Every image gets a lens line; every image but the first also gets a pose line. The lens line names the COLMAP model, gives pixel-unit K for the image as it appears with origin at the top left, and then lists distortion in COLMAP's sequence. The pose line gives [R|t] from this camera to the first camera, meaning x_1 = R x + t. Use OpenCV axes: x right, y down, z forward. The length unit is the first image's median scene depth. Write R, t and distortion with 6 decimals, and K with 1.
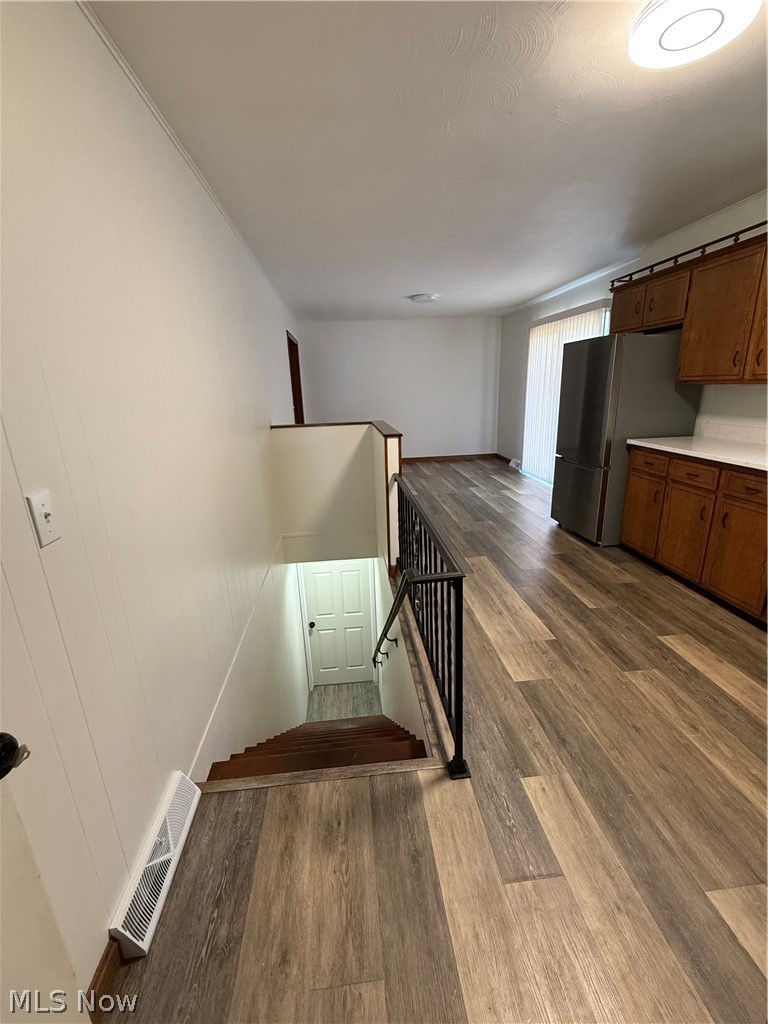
lens RADIAL K [[431.9, 0, 384.2], [0, 431.9, 510.2], [0, 0, 1]] dist [-0.000994, 0.000353]
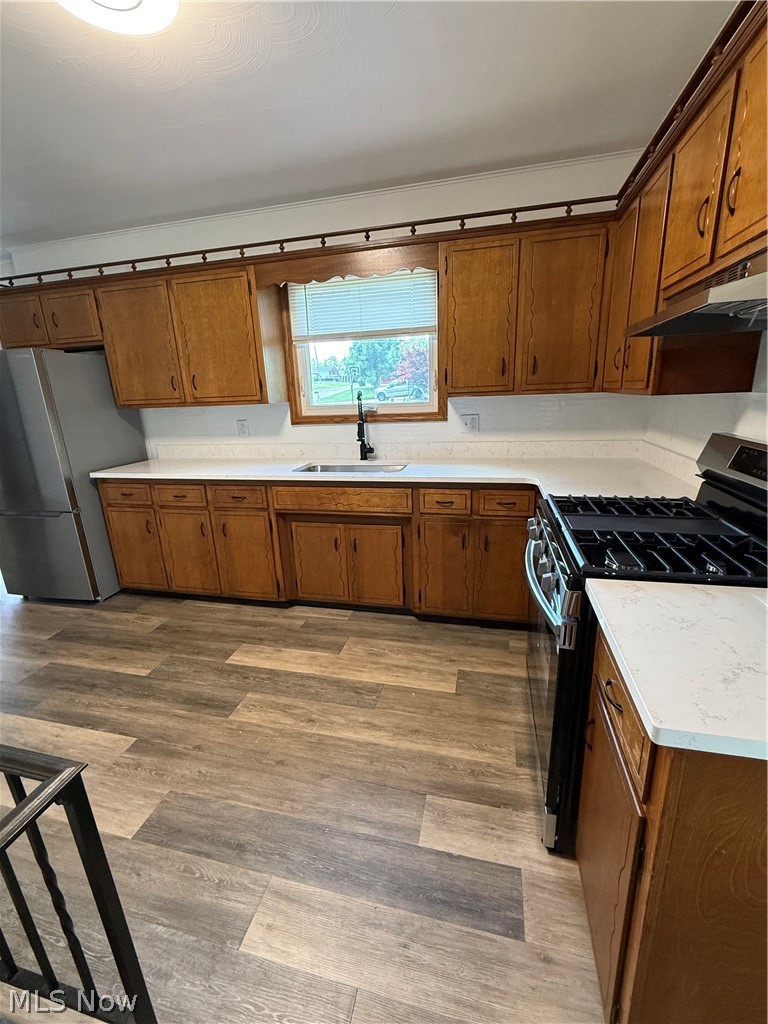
lens RADIAL K [[431.9, 0, 382.1], [0, 431.9, 510.3], [0, 0, 1]] dist [-0.000994, 0.000353]
pose [[0.336346, -0.234685, 0.912028, -0.055549], [0.288652, 0.947528, 0.137368, -0.062887], [-0.896410, 0.217056, 0.386439, 0.233912]]
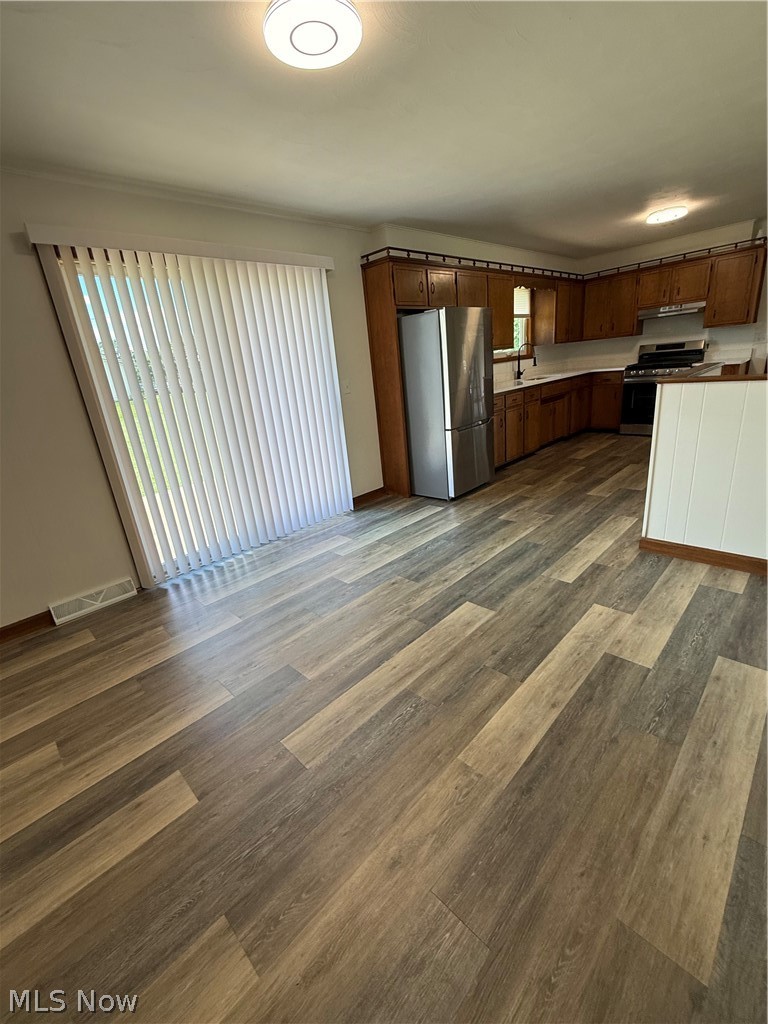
lens RADIAL K [[431.9, 0, 383.6], [0, 431.9, 509.2], [0, 0, 1]] dist [-0.000994, 0.000353]
pose [[-0.625574, -0.158193, 0.763958, -0.432585], [0.330460, 0.833313, 0.443154, -0.777159], [-0.706720, 0.529683, -0.469023, 2.837480]]
